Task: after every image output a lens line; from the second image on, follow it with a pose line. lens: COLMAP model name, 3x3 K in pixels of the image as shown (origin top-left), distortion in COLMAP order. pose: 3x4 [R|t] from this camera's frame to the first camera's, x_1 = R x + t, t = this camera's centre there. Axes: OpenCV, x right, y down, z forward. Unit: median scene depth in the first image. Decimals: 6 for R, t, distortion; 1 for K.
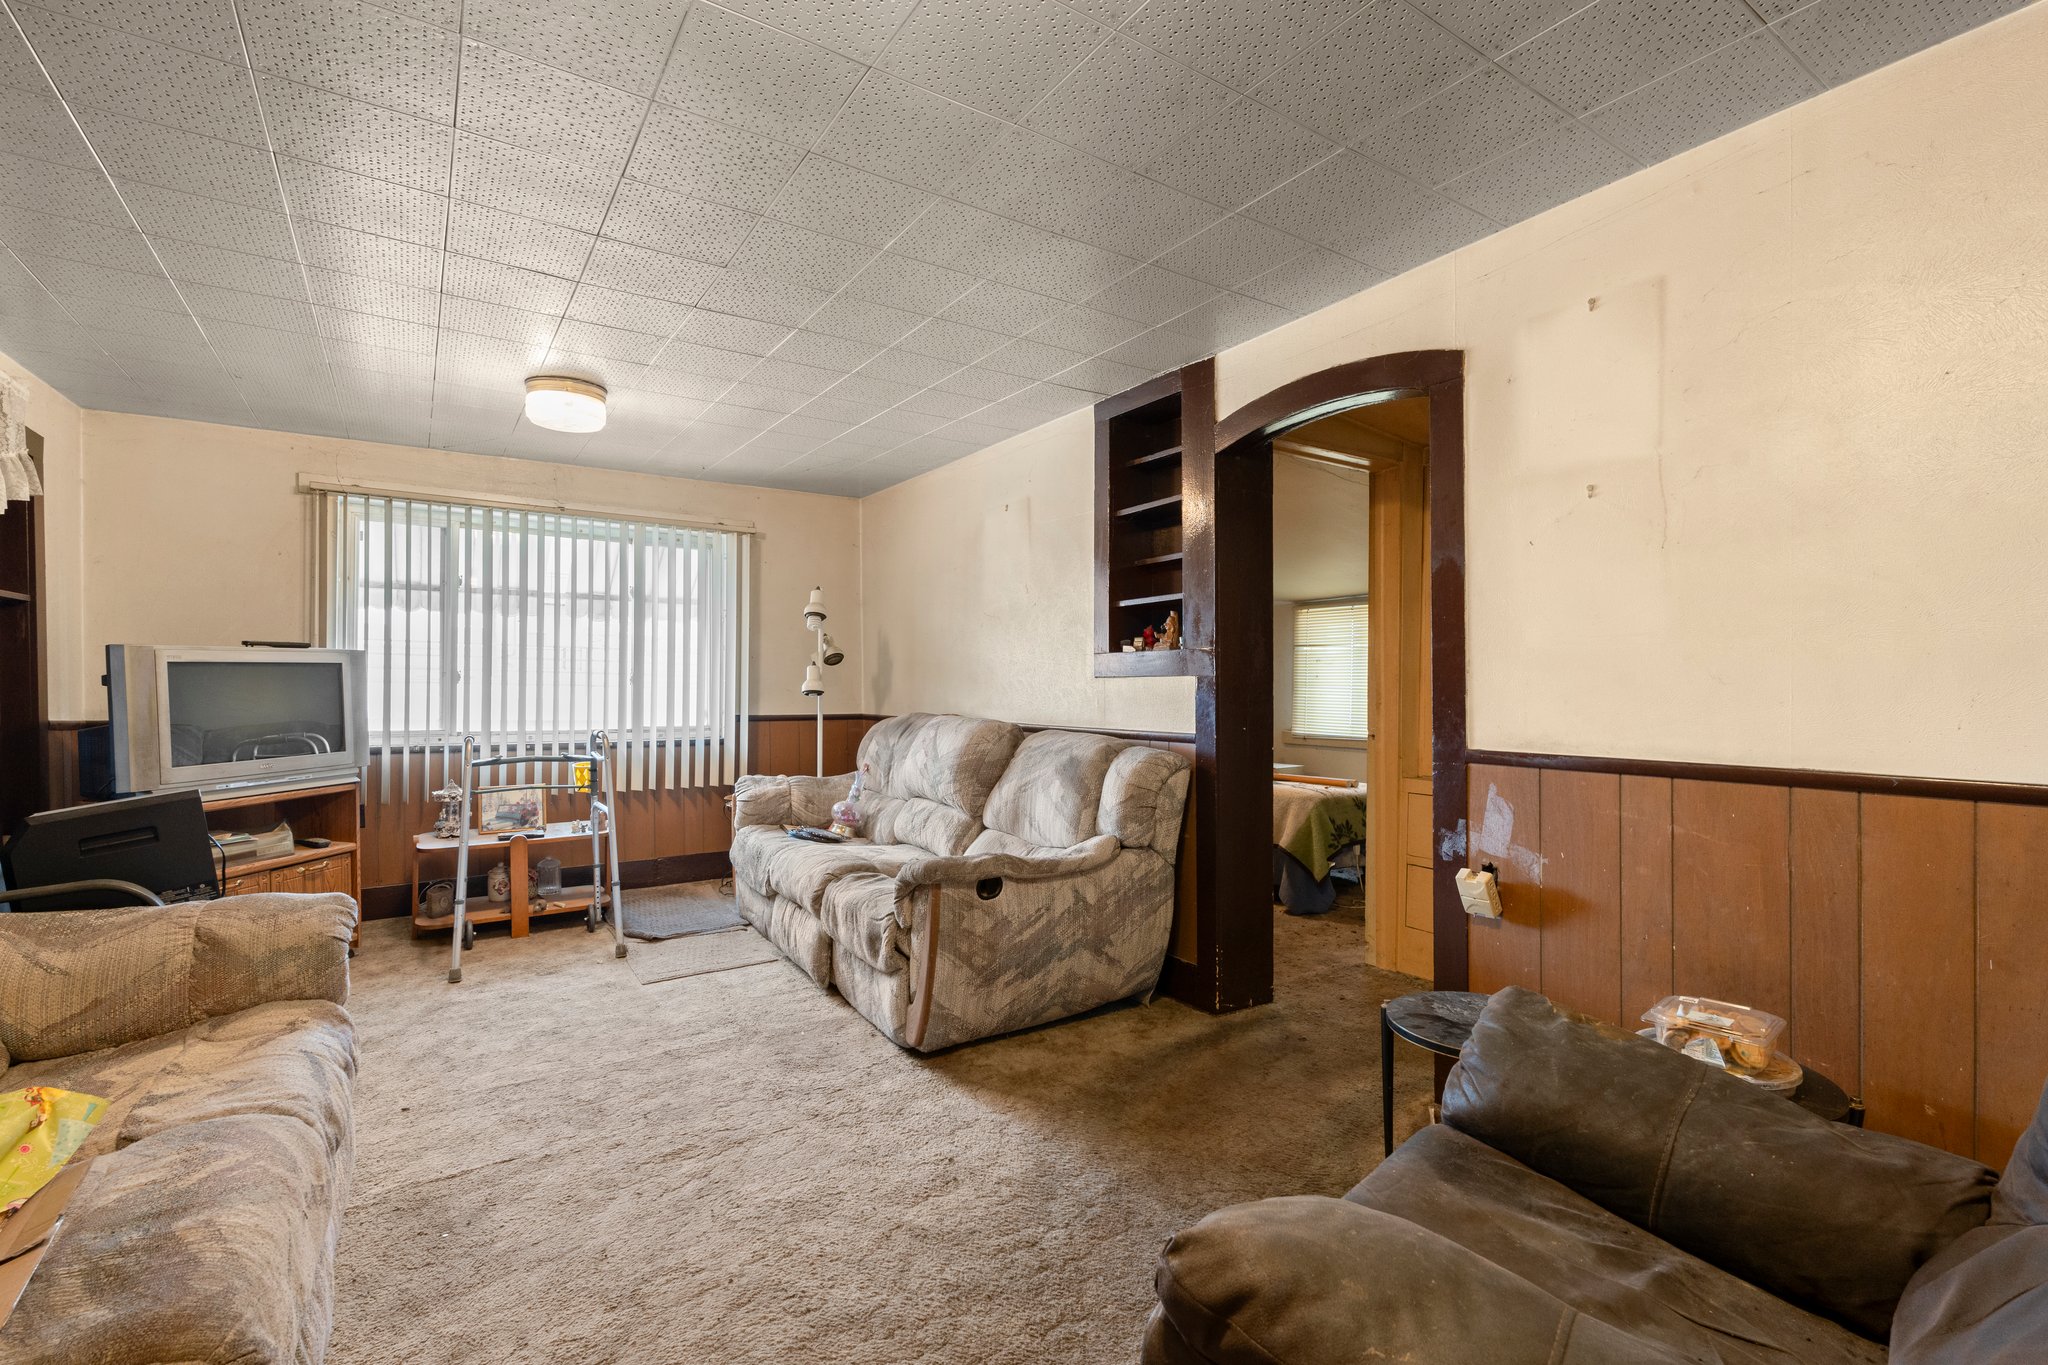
lens RADIAL K [[918.2, 0, 1016.2], [0, 918.2, 678.6], [0, 0, 1]] dist [-0.000736, -0.002375]
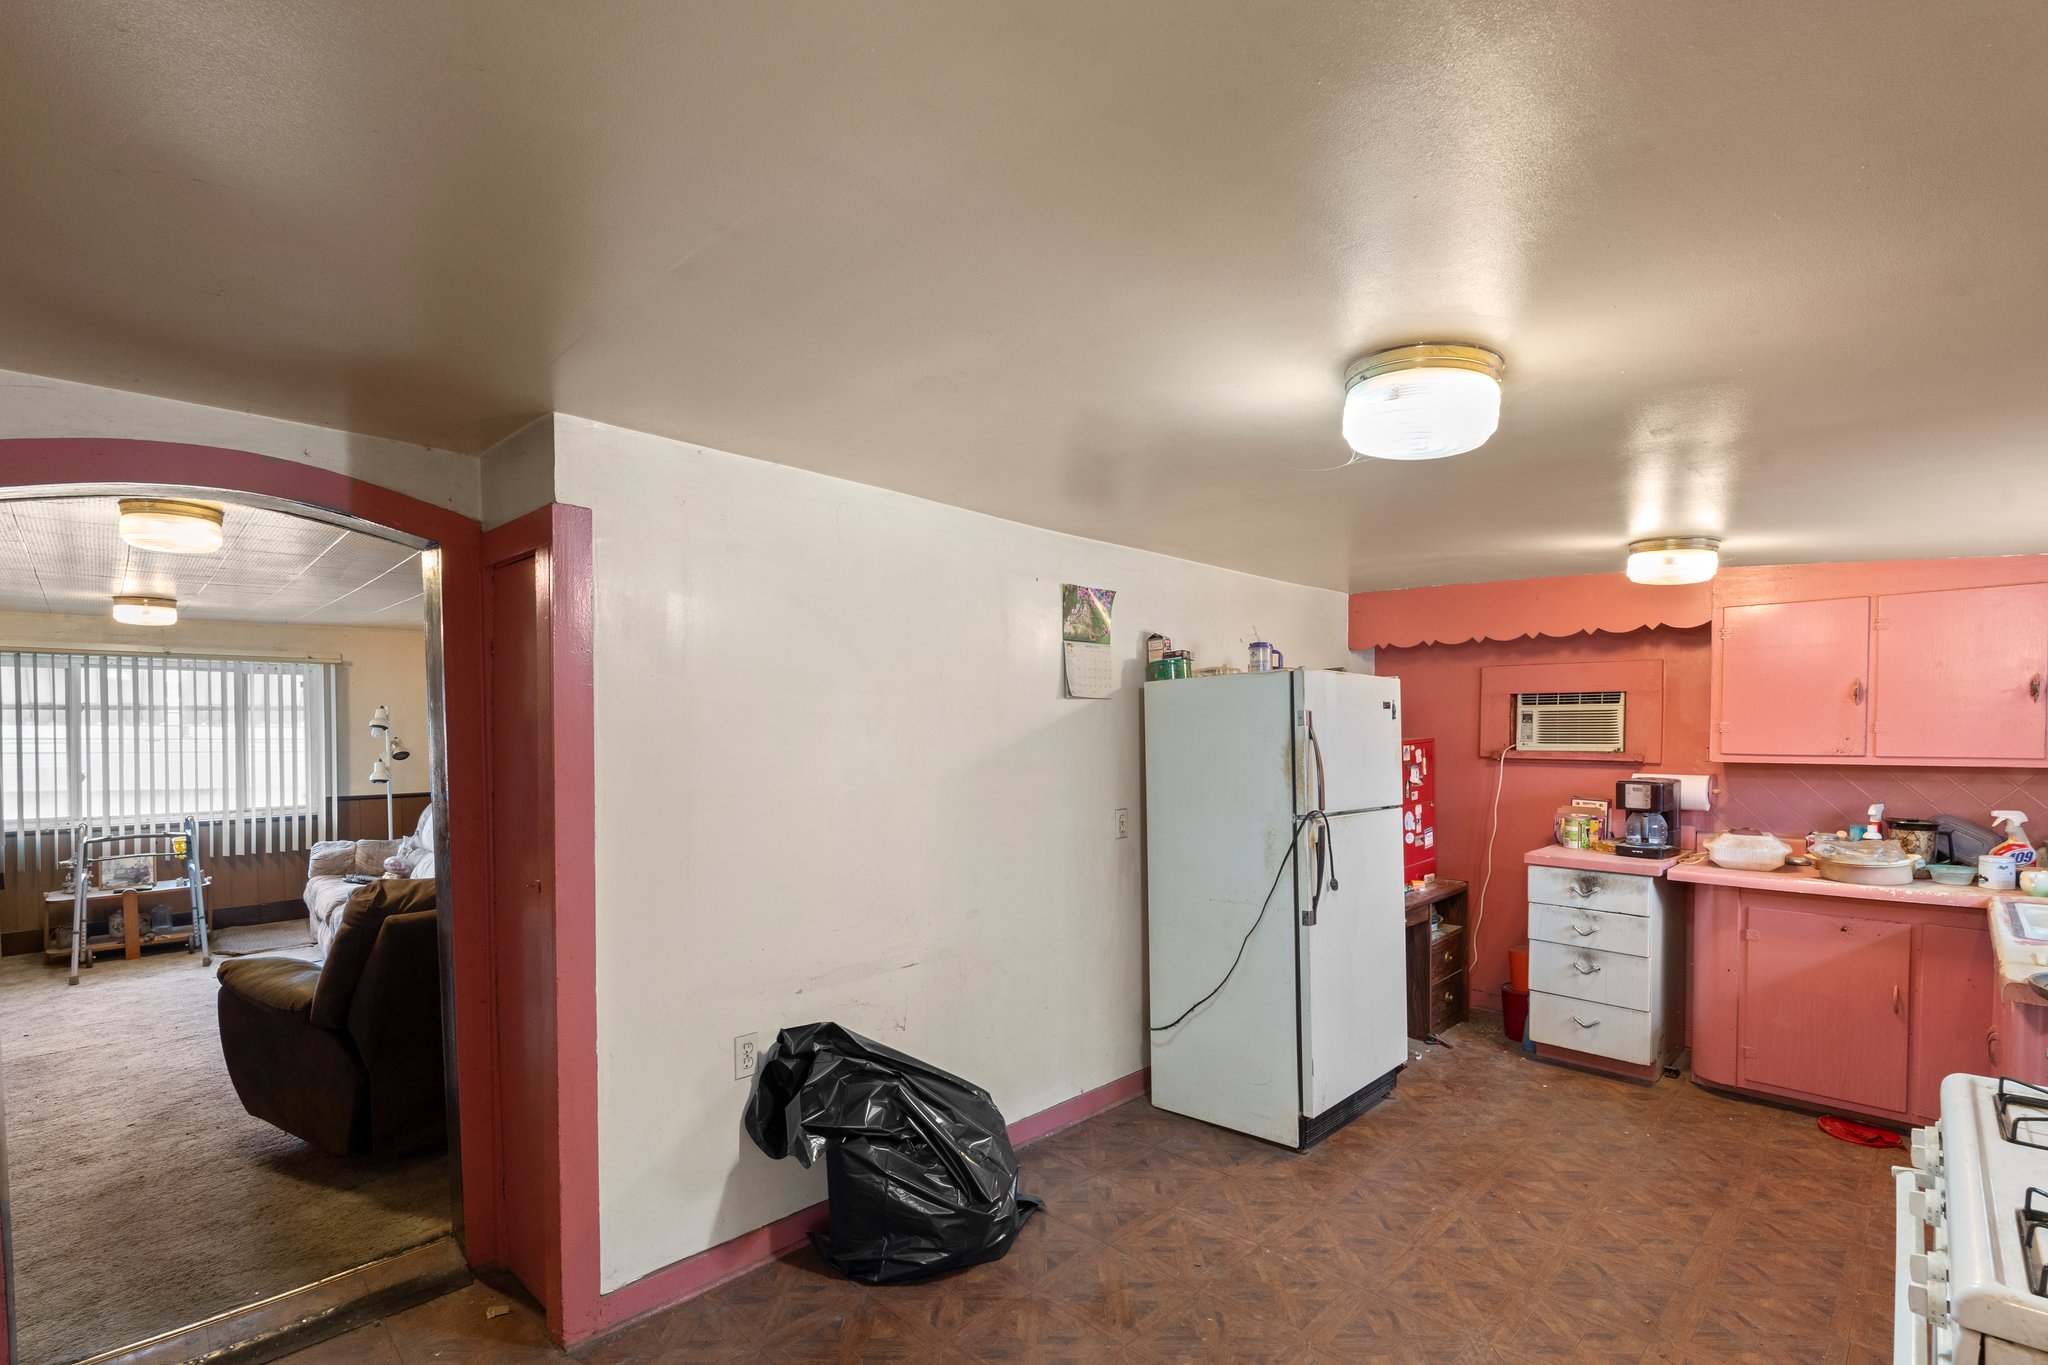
lens RADIAL K [[918.2, 0, 1001.9], [0, 918.2, 741.4], [0, 0, 1]] dist [-0.000736, -0.002375]
pose [[0.979155, -0.016090, 0.202477, 0.463375], [0.011814, 0.999681, 0.022314, -0.070225], [-0.202771, -0.019456, 0.979033, -0.616197]]
